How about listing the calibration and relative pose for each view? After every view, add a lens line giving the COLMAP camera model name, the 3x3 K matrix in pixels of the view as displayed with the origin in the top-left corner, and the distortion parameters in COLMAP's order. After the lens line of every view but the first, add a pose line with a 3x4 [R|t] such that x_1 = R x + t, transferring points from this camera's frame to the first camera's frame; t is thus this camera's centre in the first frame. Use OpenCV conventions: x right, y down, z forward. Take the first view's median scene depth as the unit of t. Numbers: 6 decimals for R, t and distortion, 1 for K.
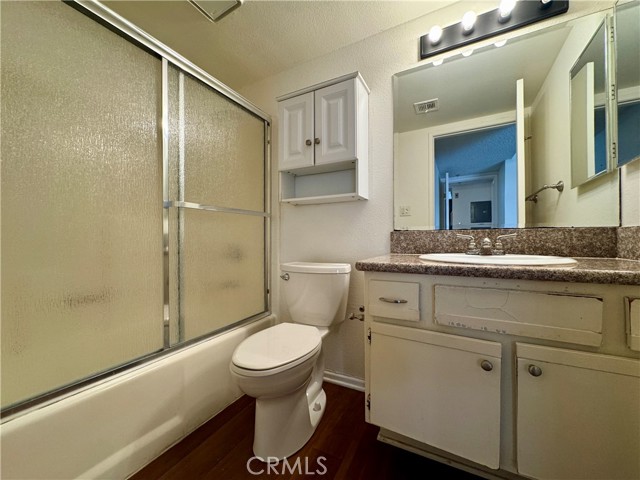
lens RADIAL K [[256.4, 0, 320.0], [0, 256.4, 240.0], [0, 0, 1]] dist [-0.009943, 0.000074]
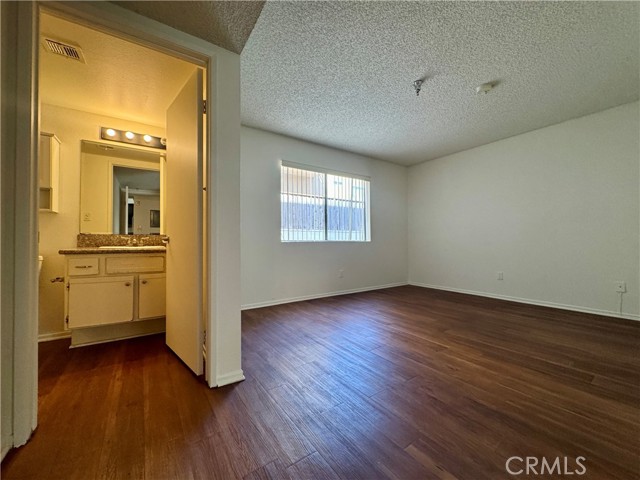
lens RADIAL K [[256.4, 0, 320.0], [0, 256.4, 240.0], [0, 0, 1]] dist [-0.009943, 0.000074]
pose [[0.461675, 0.011110, 0.886980, -0.597802], [-0.006285, 0.999937, -0.009253, 0.011763], [-0.887027, -0.001302, 0.461716, -1.505161]]
